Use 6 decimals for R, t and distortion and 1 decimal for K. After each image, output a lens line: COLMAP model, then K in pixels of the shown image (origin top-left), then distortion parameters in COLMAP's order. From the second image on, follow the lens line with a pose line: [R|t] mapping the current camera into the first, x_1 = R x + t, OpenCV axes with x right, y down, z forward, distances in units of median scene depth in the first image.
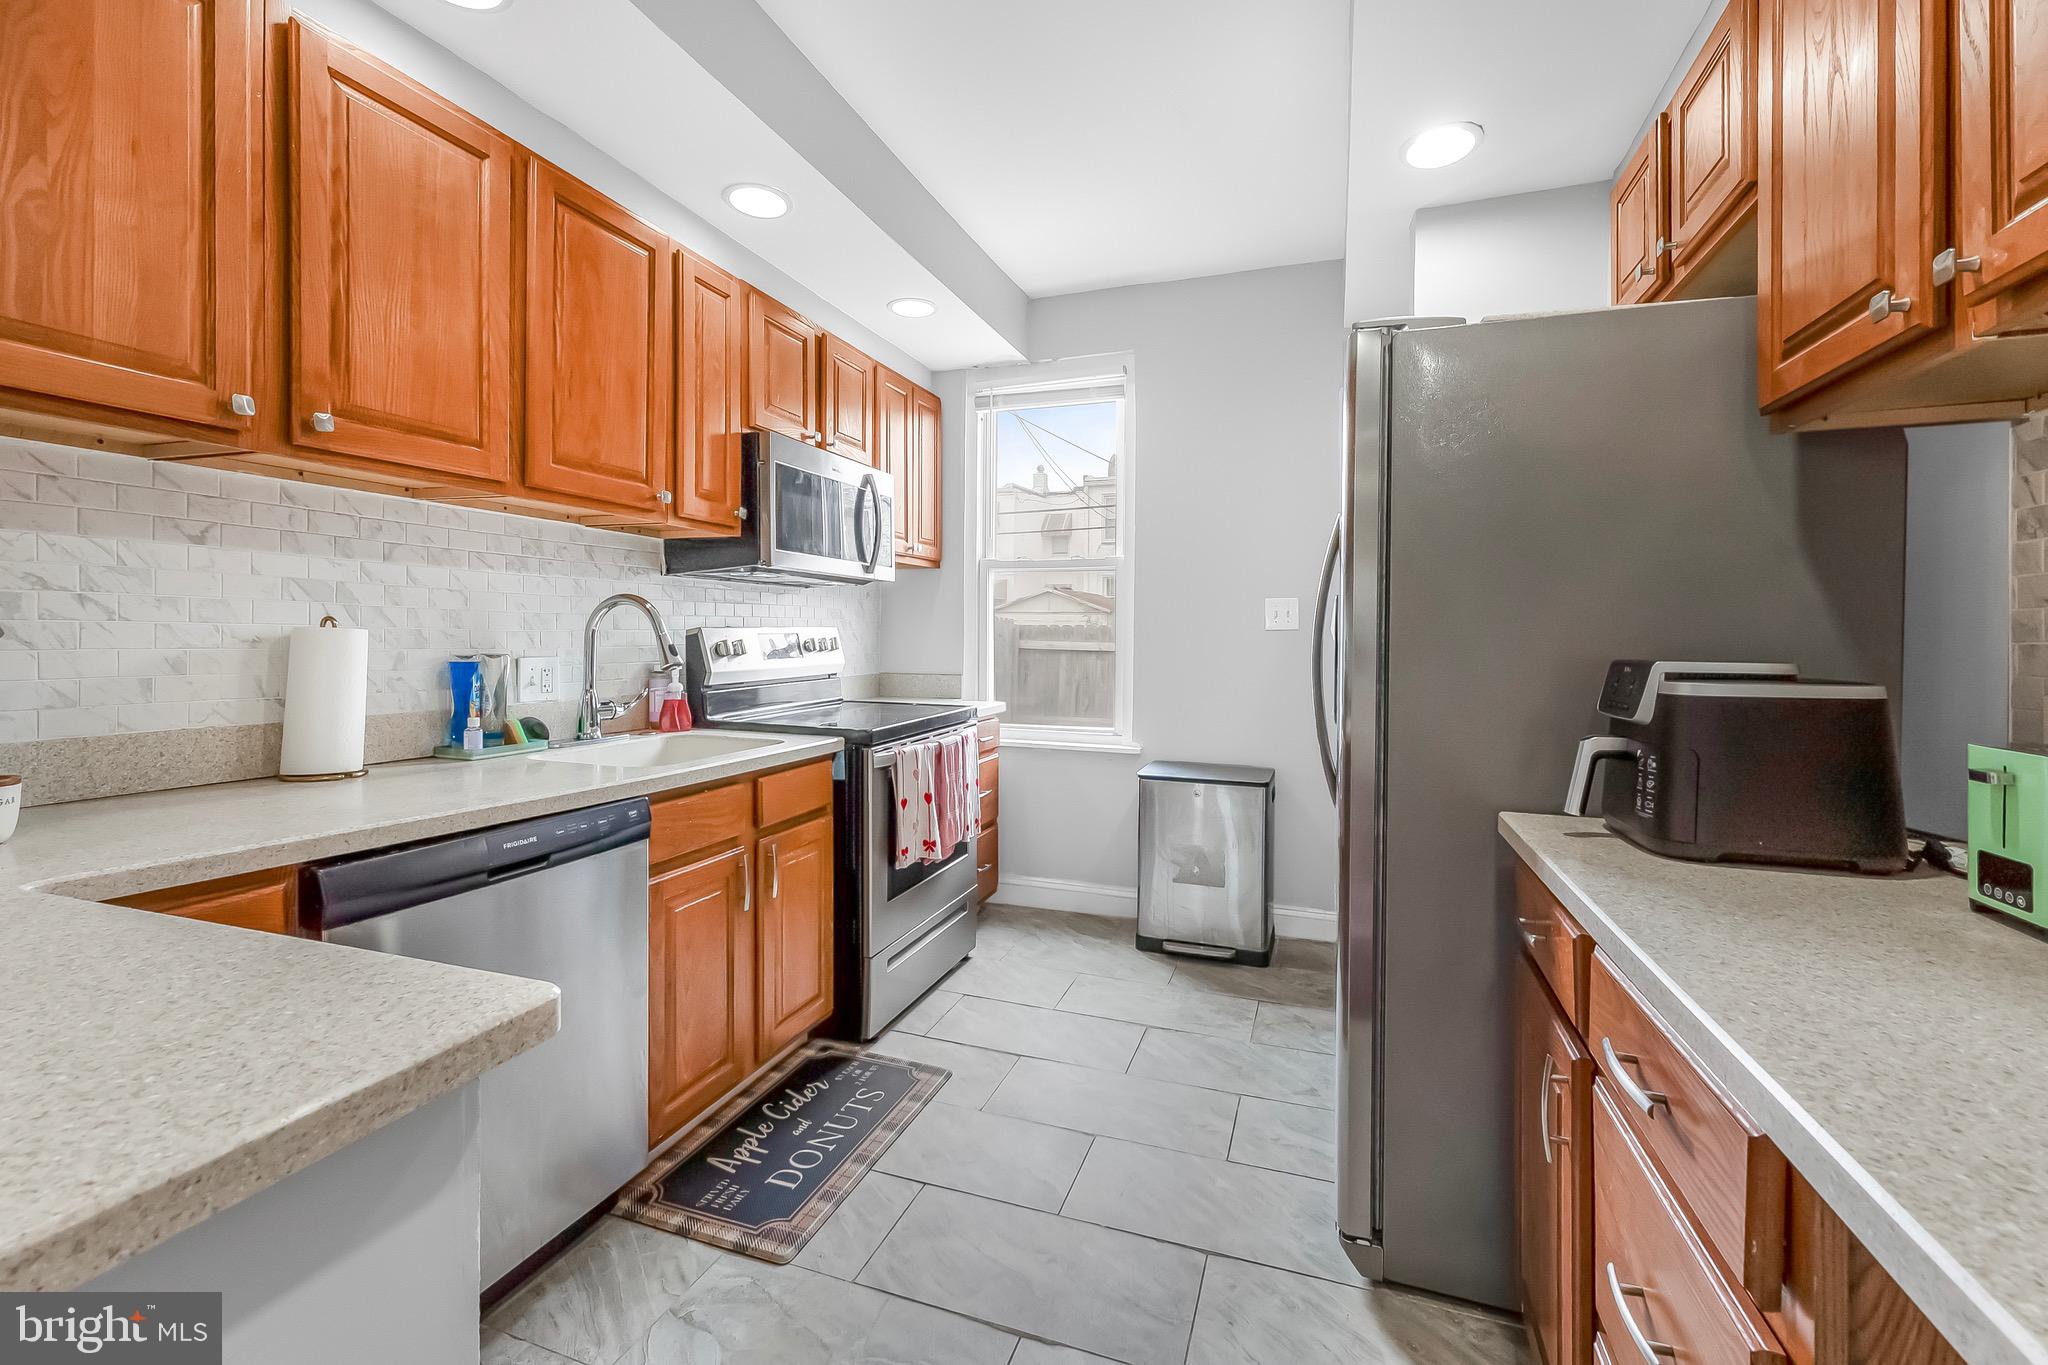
lens RADIAL K [[869.4, 0, 1021.5], [0, 869.4, 634.7], [0, 0, 1]] dist [0.000359, 0.000116]
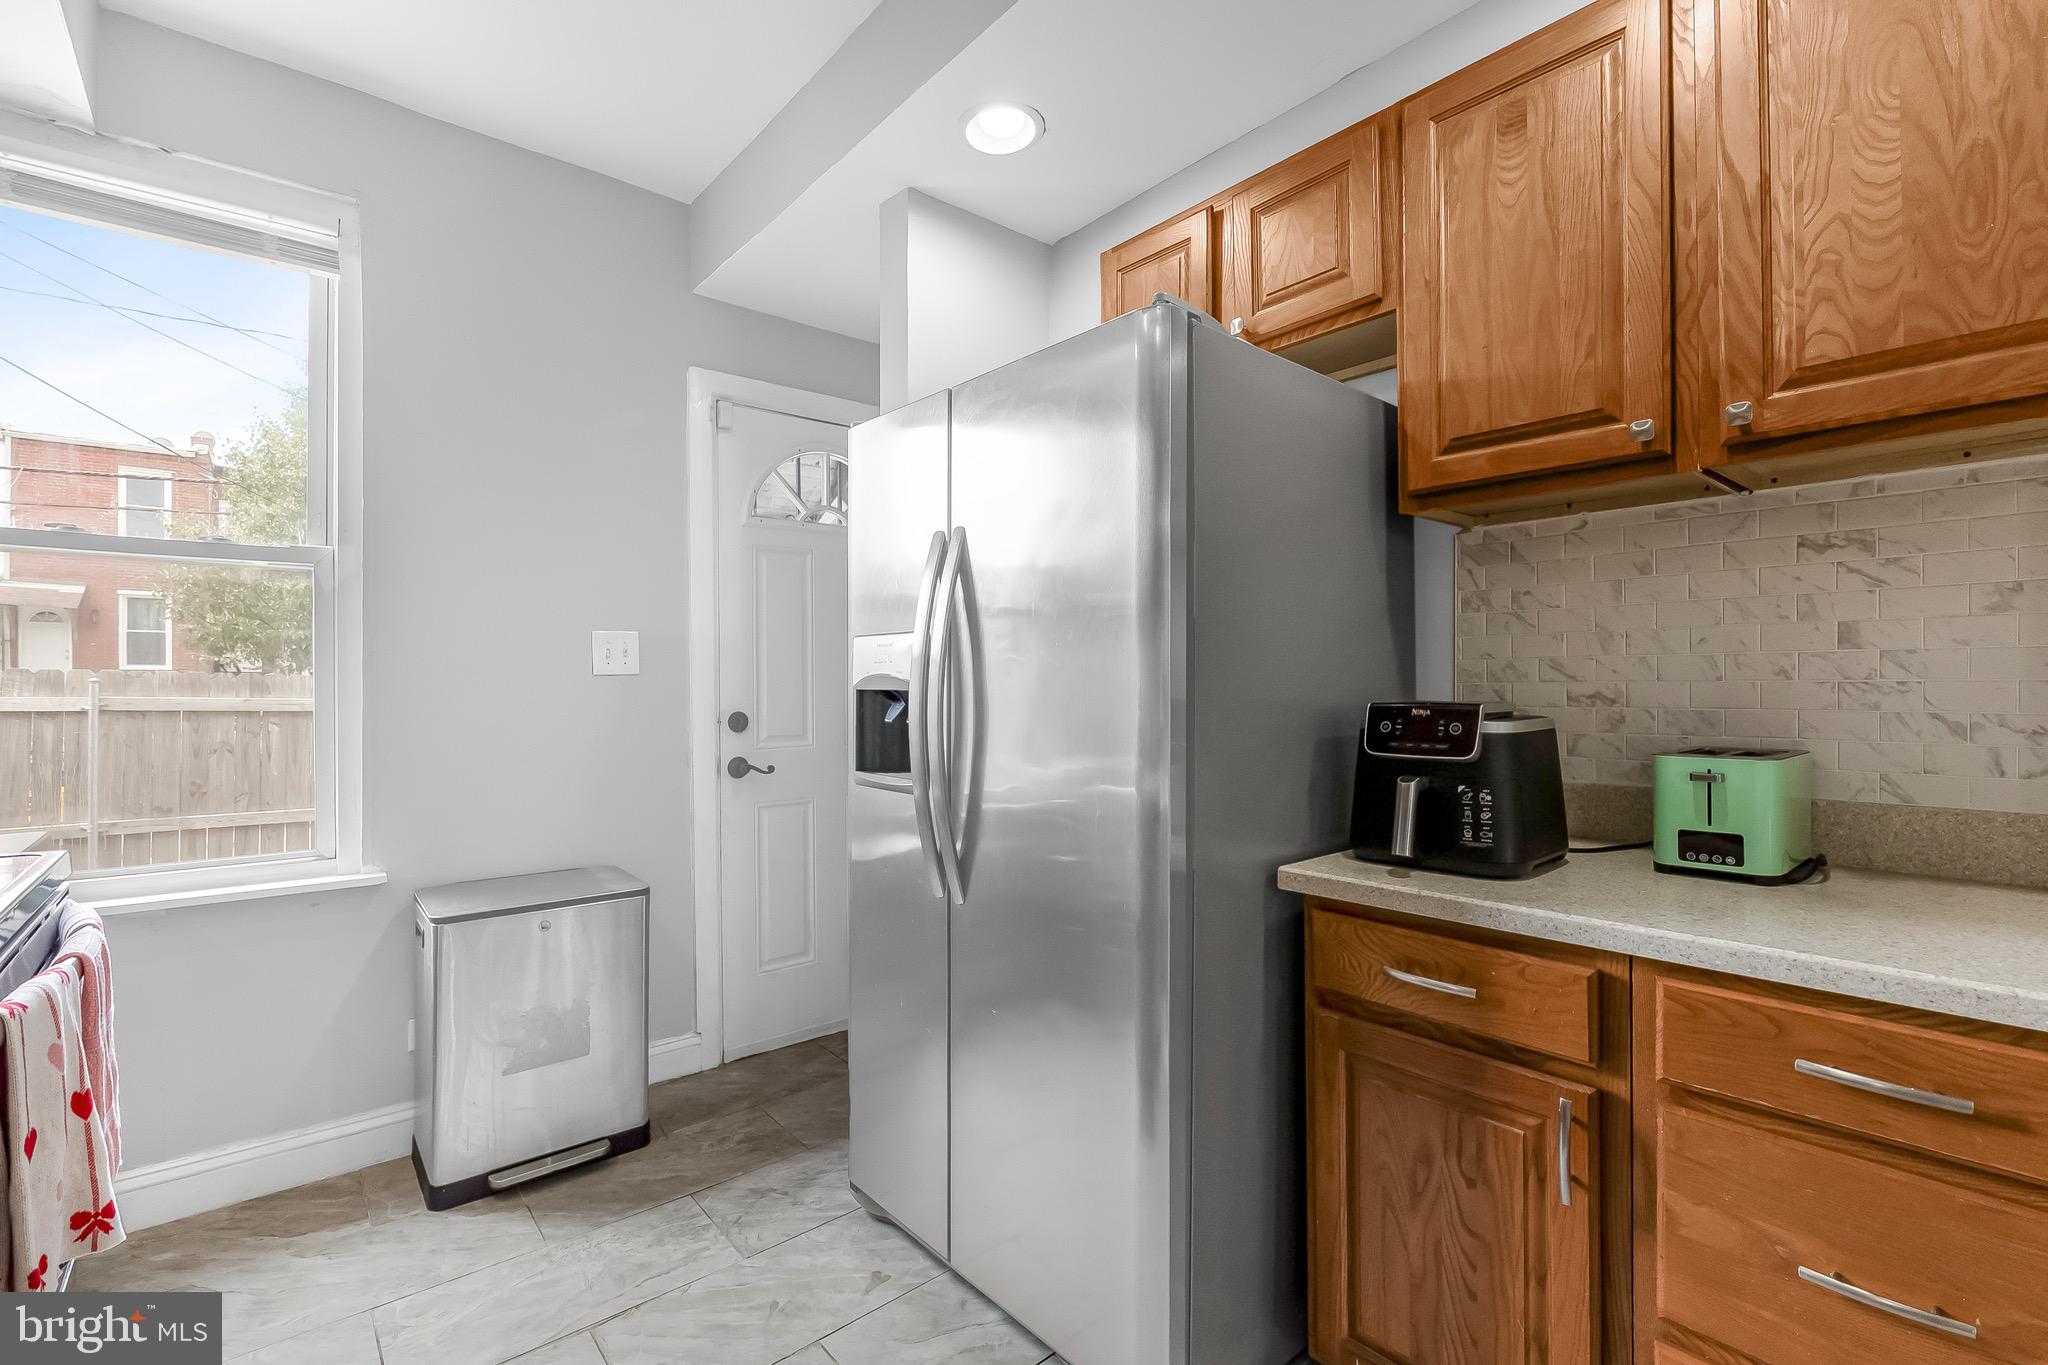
lens RADIAL K [[902.7, 0, 1024.0], [0, 902.7, 682.5], [0, 0, 1]] dist [-0.004436, -0.000485]
pose [[0.493081, -0.009314, 0.869933, -0.210252], [0.005583, 0.999956, 0.007541, -0.003019], [-0.869965, 0.001139, 0.493112, 0.361373]]
